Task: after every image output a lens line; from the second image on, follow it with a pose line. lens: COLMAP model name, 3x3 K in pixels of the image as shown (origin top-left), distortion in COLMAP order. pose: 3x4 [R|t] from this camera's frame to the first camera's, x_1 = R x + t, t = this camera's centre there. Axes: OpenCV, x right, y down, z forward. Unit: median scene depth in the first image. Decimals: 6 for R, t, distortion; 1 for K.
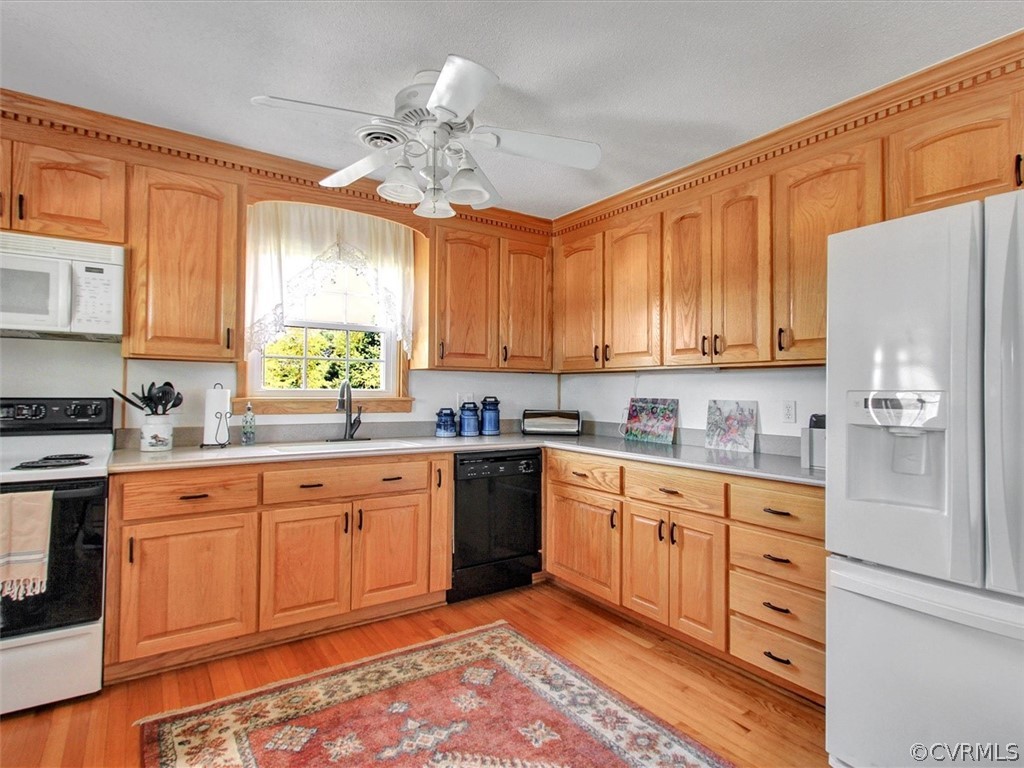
lens RADIAL K [[538.4, 0, 508.8], [0, 538.4, 364.6], [0, 0, 1]] dist [0.005653, 0.000068]
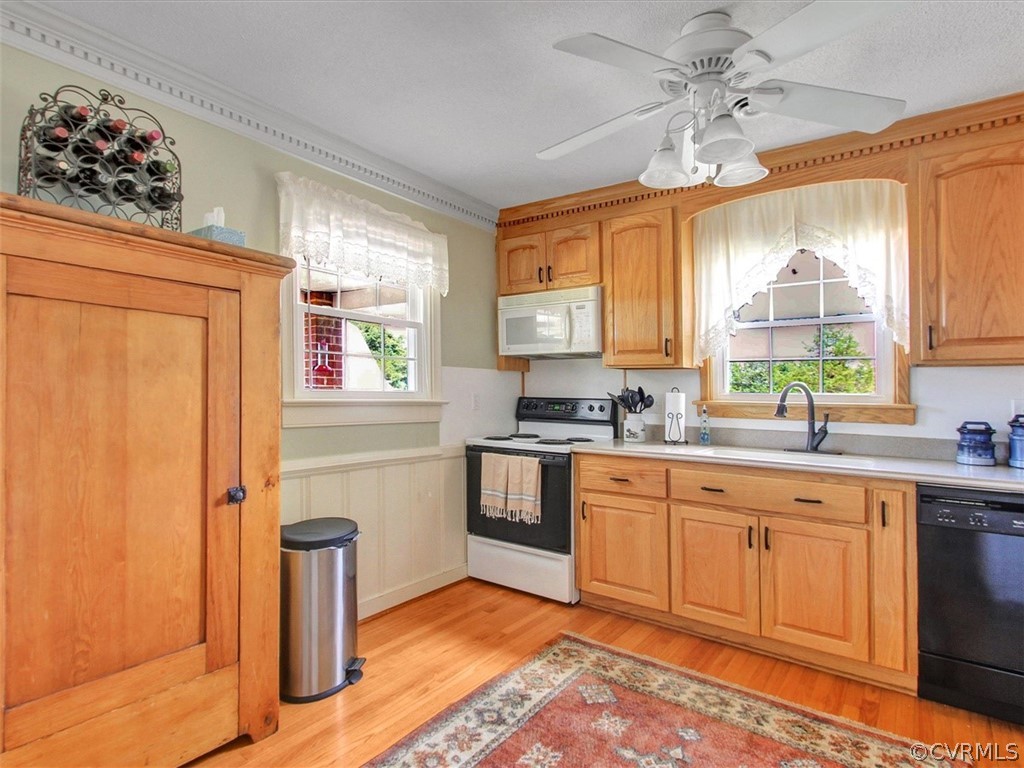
lens RADIAL K [[534.8, 0, 512.0], [0, 534.8, 384.0], [0, 0, 1]] dist [0.007065, -0.002052]
pose [[0.353407, -0.016591, -0.935323, 0.432401], [0.036487, 0.999326, -0.003940, 0.021503], [0.934758, -0.032735, 0.353774, 0.317159]]
